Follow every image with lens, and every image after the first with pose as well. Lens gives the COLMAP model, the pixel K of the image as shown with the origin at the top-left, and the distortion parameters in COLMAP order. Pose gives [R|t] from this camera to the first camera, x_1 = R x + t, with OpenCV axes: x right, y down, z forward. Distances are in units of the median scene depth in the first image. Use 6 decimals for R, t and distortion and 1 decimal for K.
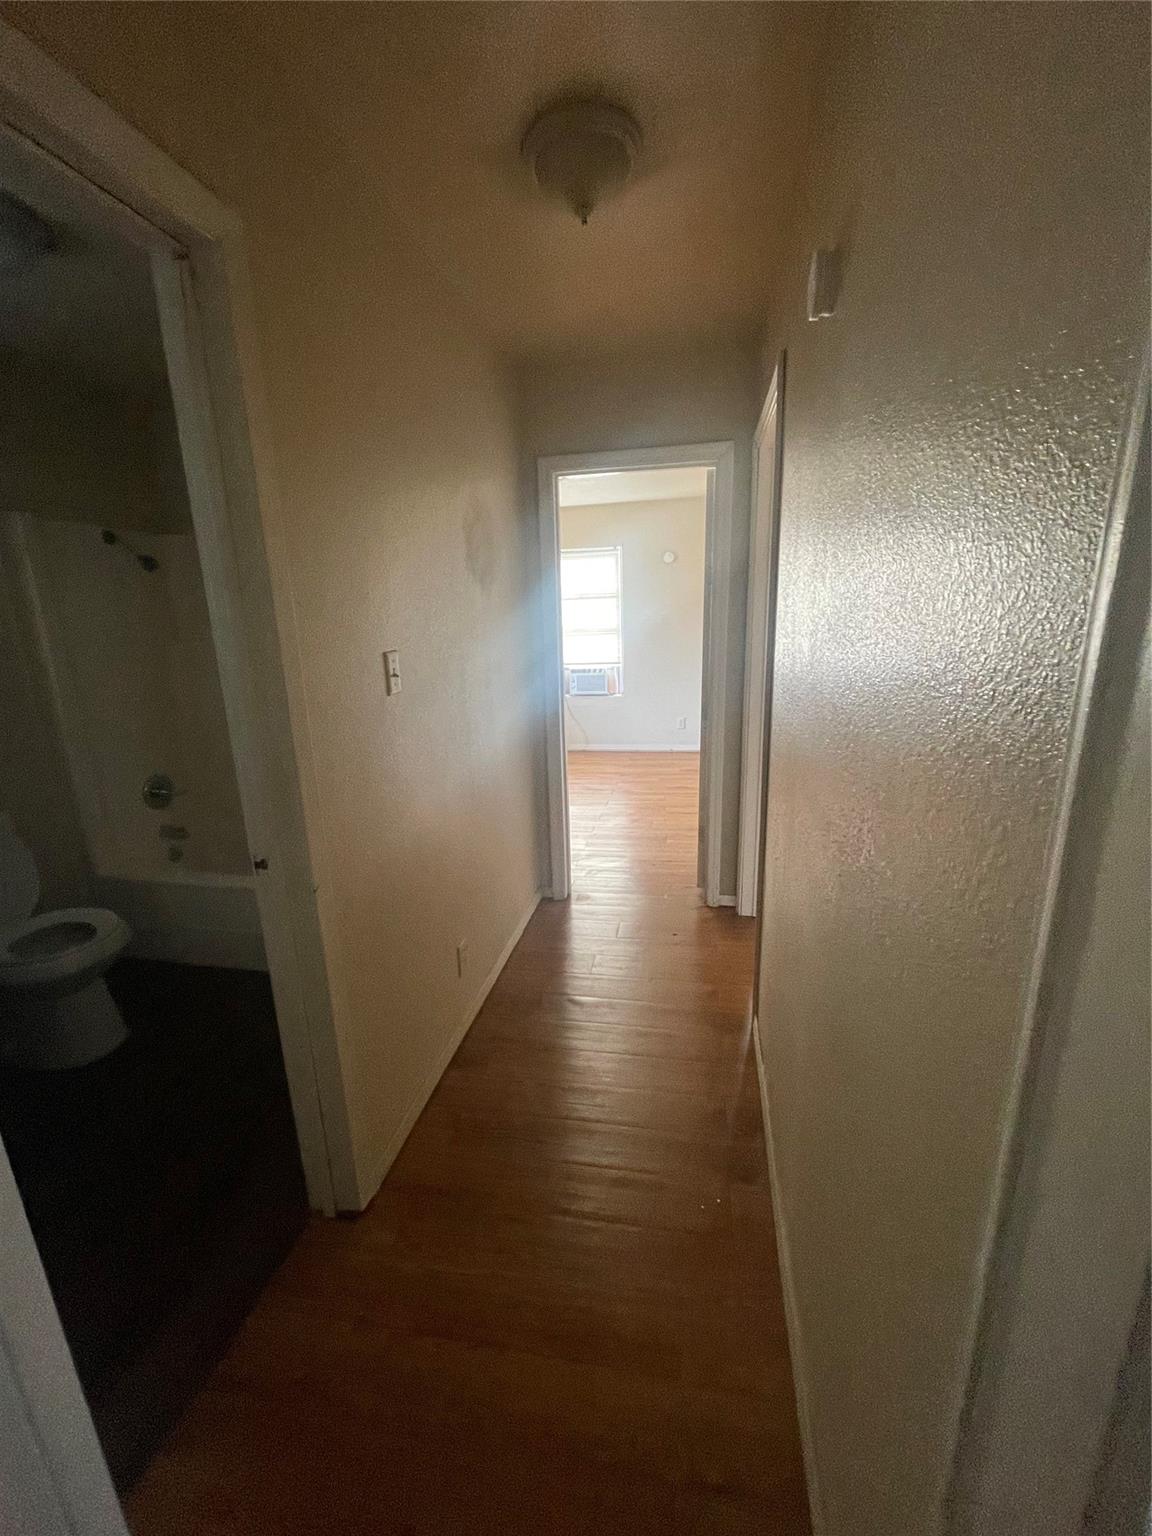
lens RADIAL K [[623.2, 0, 576.1], [0, 623.2, 769.3], [0, 0, 1]] dist [-0.001033, 0.000023]
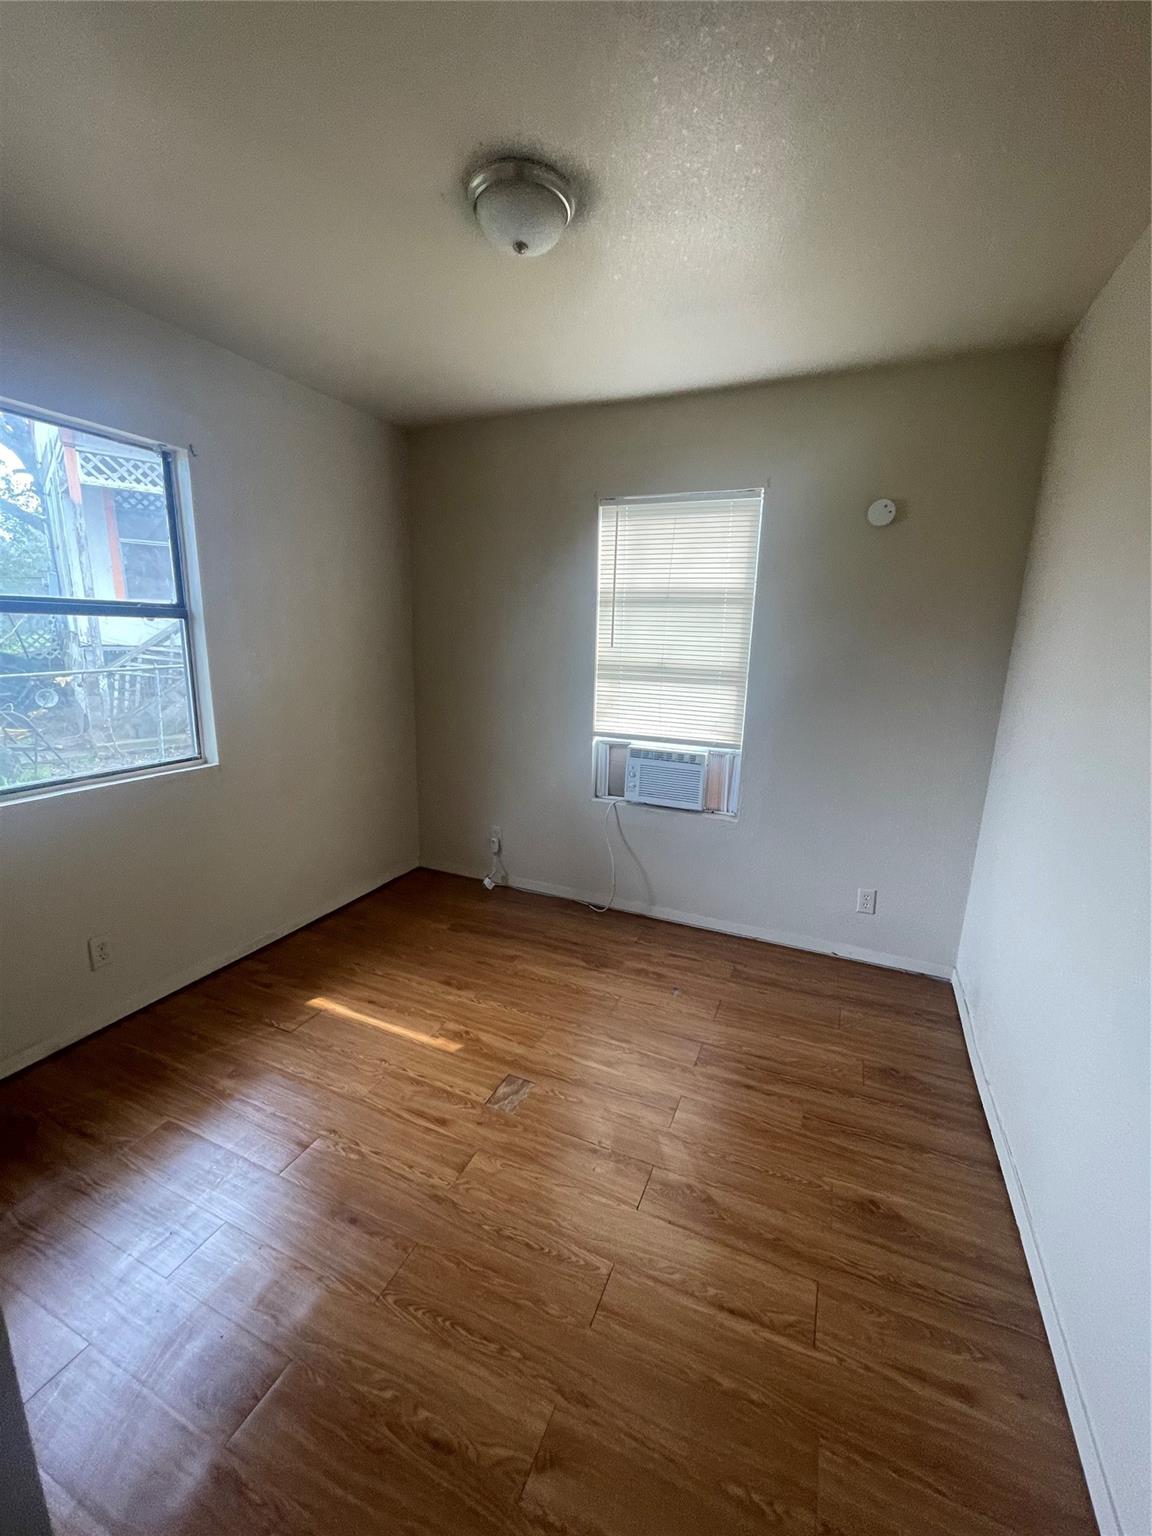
lens RADIAL K [[623.2, 0, 578.0], [0, 623.2, 769.9], [0, 0, 1]] dist [-0.001033, 0.000023]
pose [[0.973952, 0.104987, -0.200985, 0.050022], [-0.109436, 0.993932, -0.011121, -0.135258], [0.198598, 0.032826, 0.979531, 0.528592]]
